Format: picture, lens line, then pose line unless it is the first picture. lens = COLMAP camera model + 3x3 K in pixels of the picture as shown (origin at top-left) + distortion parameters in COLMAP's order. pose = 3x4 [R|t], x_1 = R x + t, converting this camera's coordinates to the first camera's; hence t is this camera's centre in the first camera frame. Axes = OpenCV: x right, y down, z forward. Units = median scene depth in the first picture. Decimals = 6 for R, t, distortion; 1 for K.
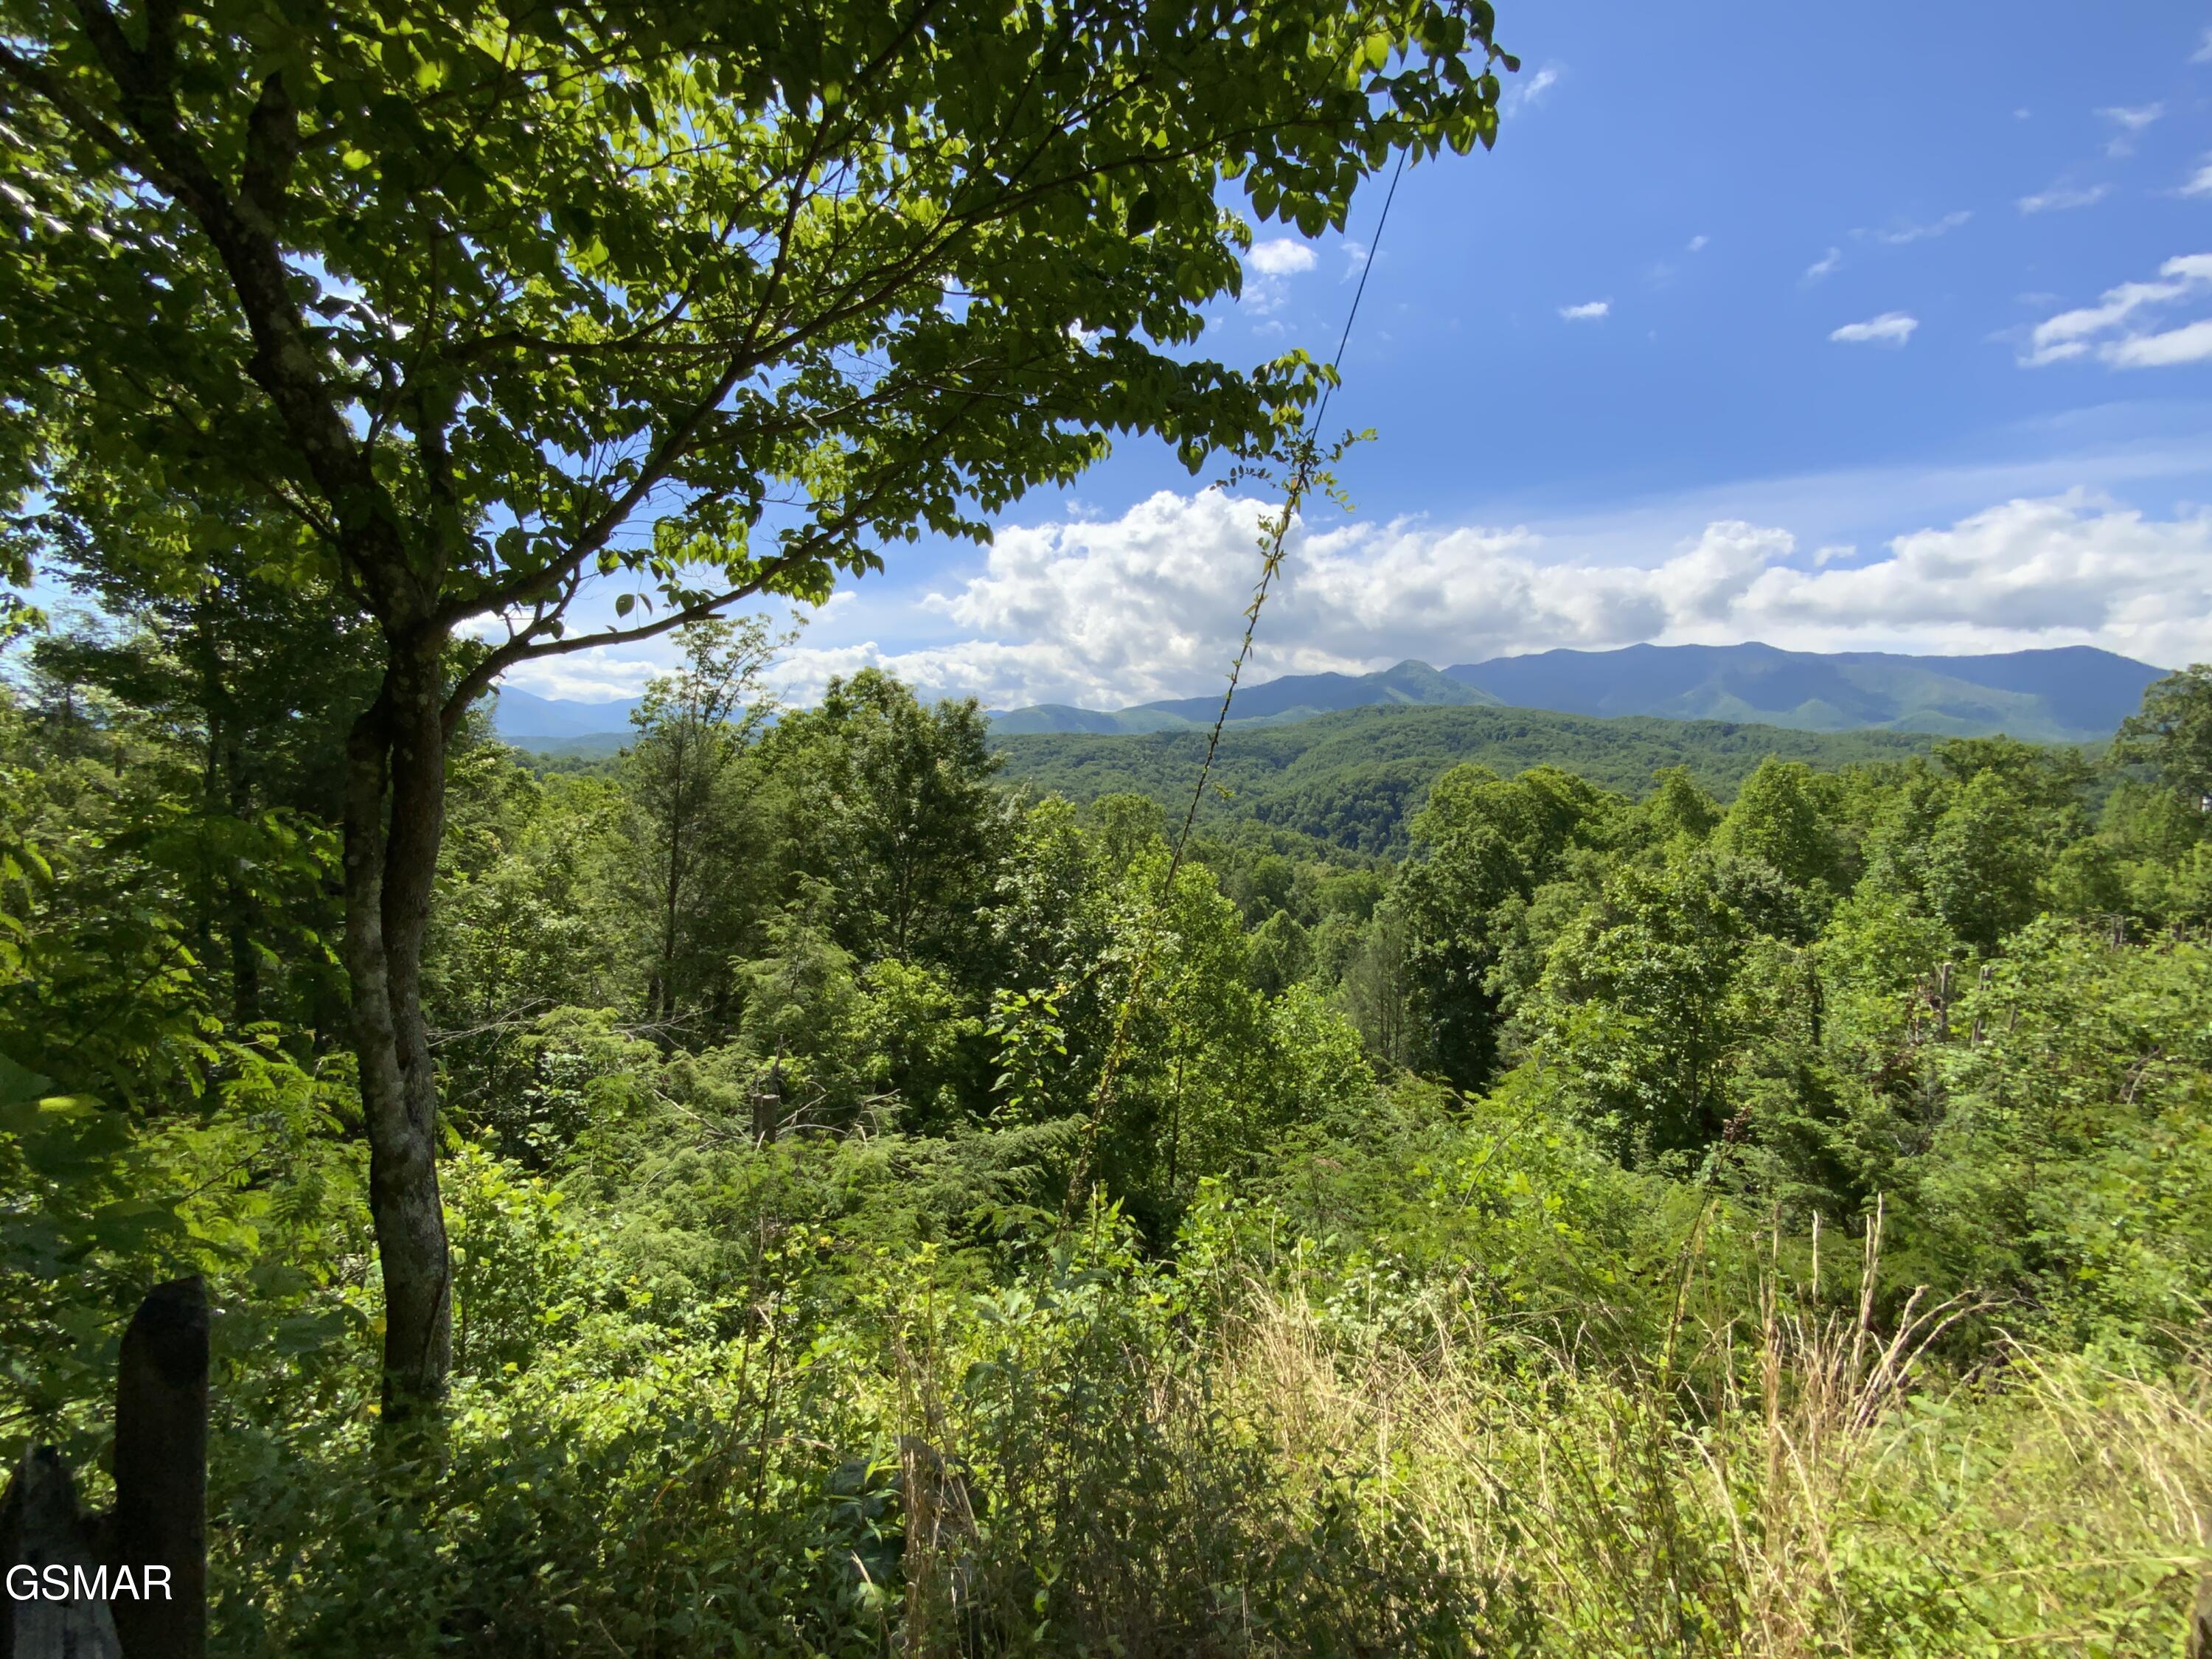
lens RADIAL K [[880.1, 0, 1097.8], [0, 880.1, 831.0], [0, 0, 1]] dist [0.000384, -0.011232]
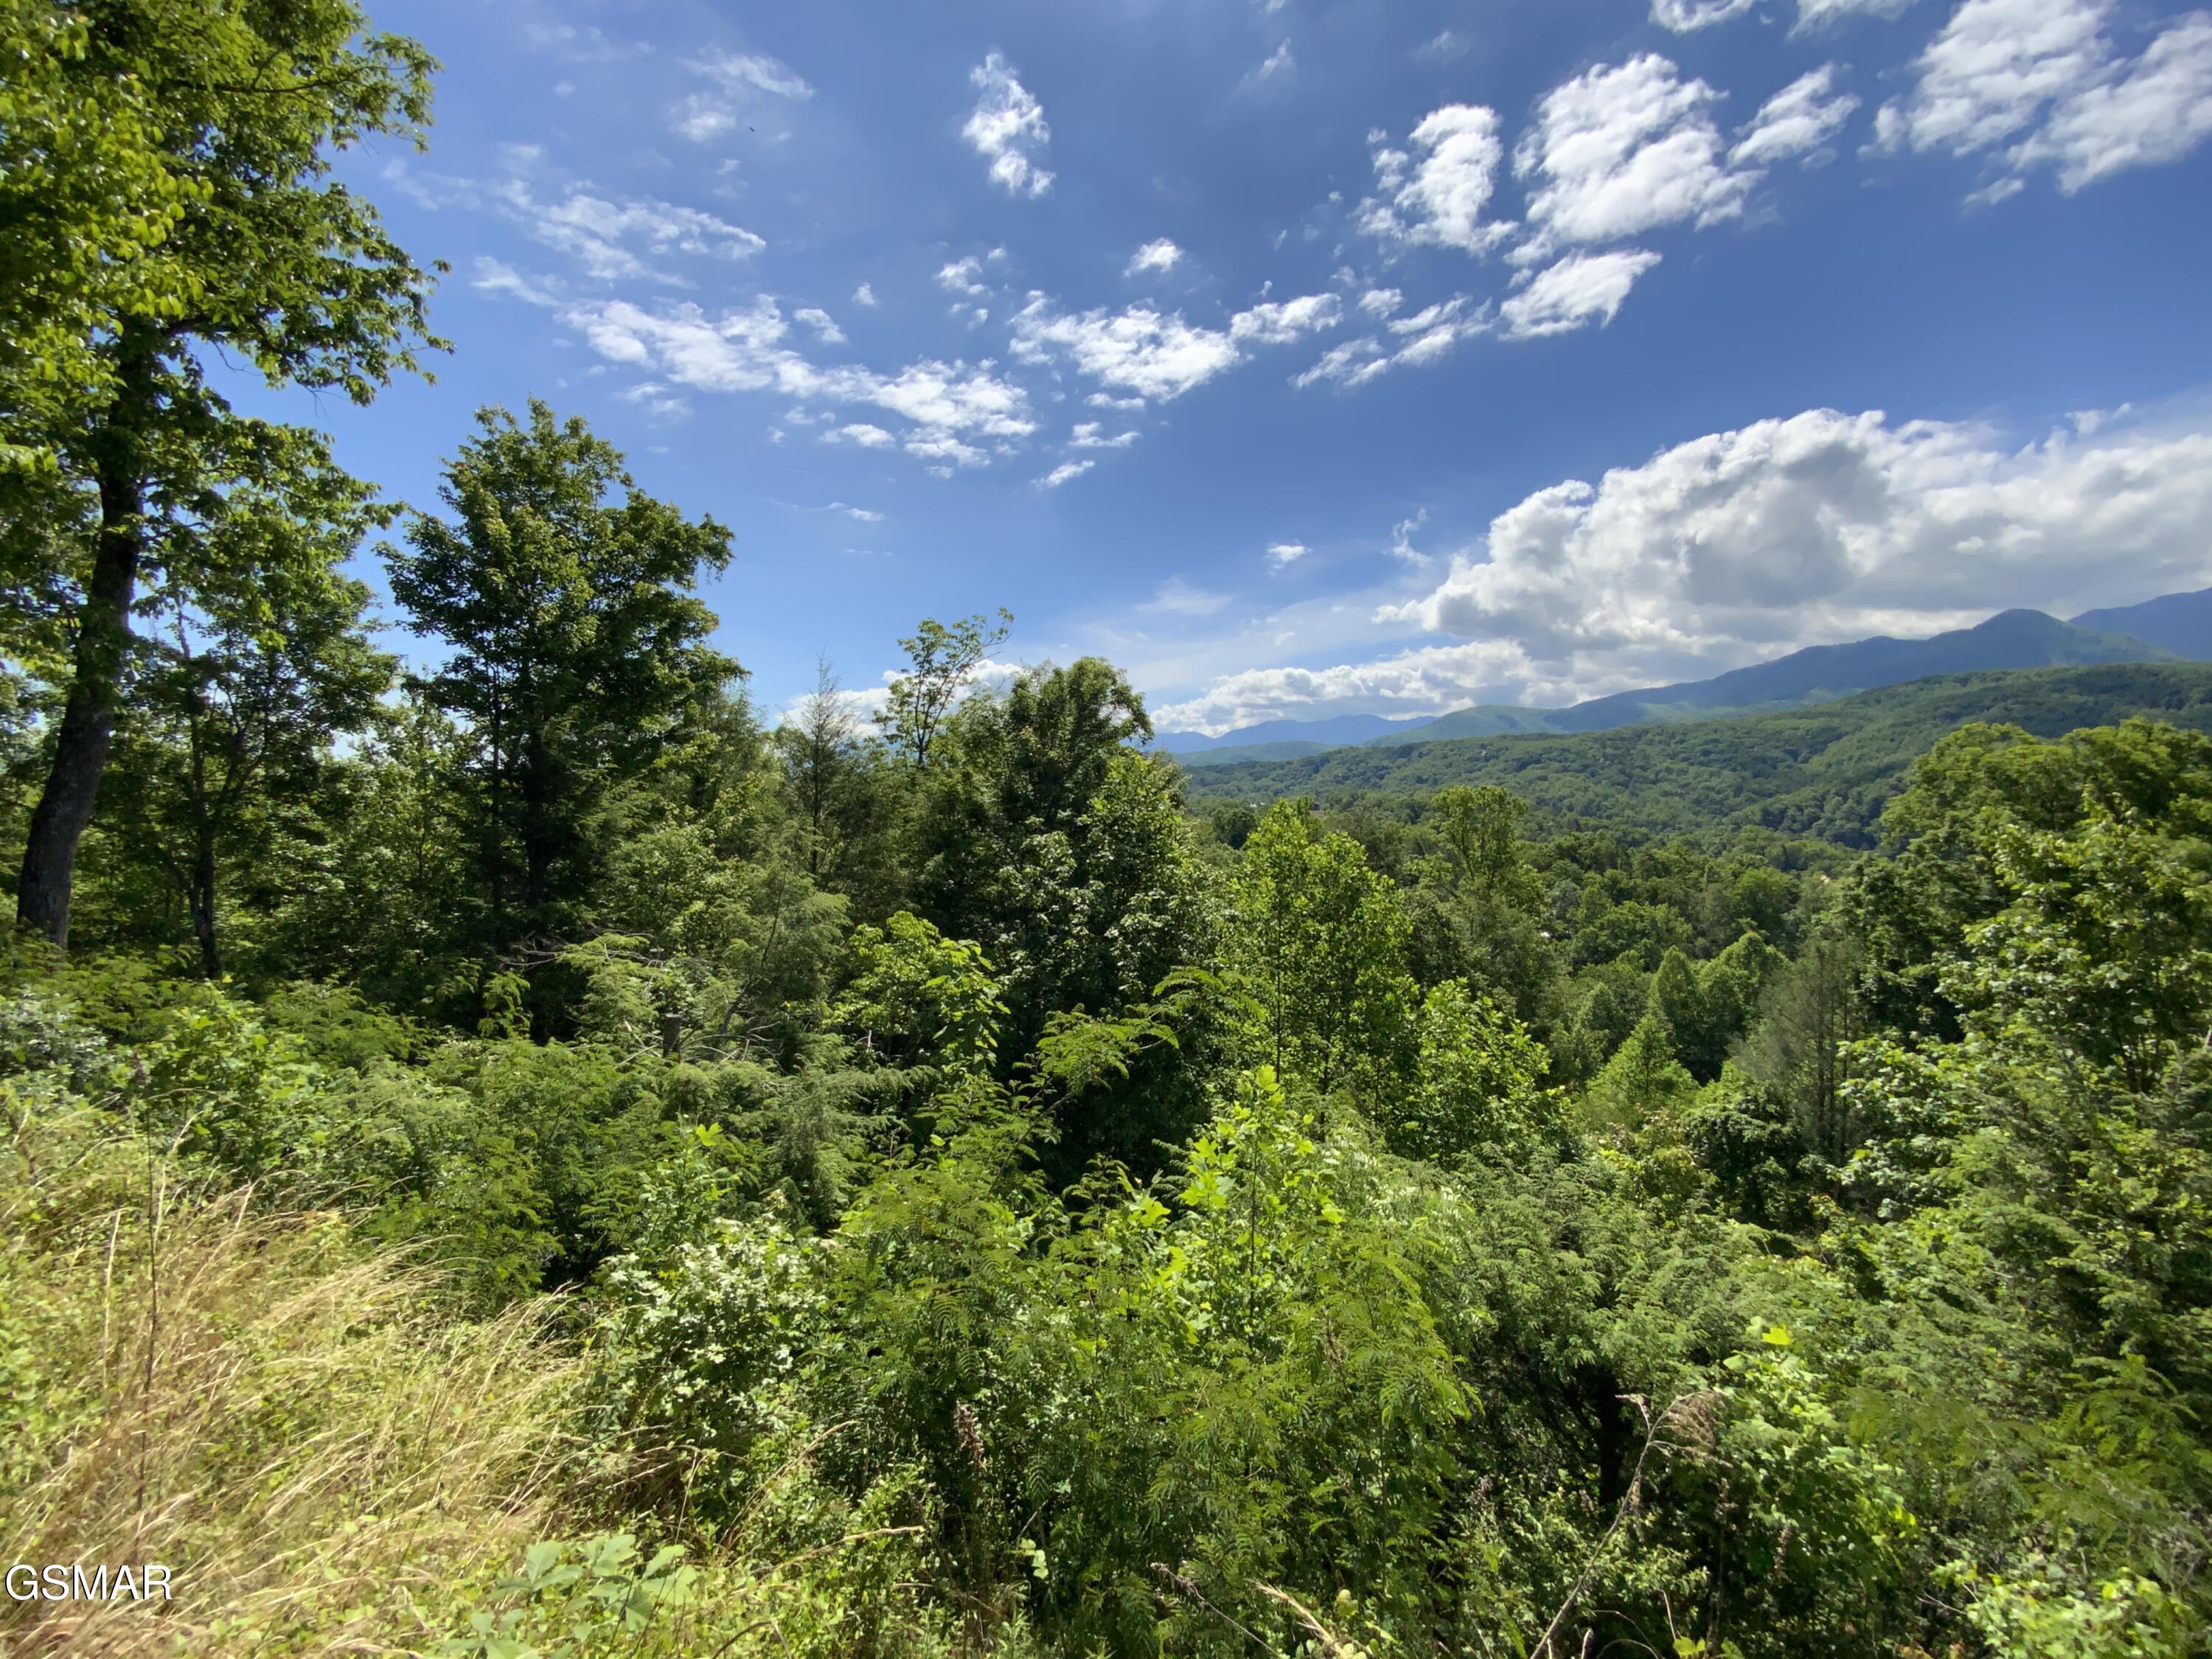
lens RADIAL K [[880.1, 0, 1097.8], [0, 880.1, 831.0], [0, 0, 1]] dist [0.000384, -0.011232]
pose [[0.889337, -0.015770, -0.456981, 0.150090], [0.008365, 0.999799, -0.018224, 0.025268], [0.457176, 0.012385, 0.889290, 0.065145]]
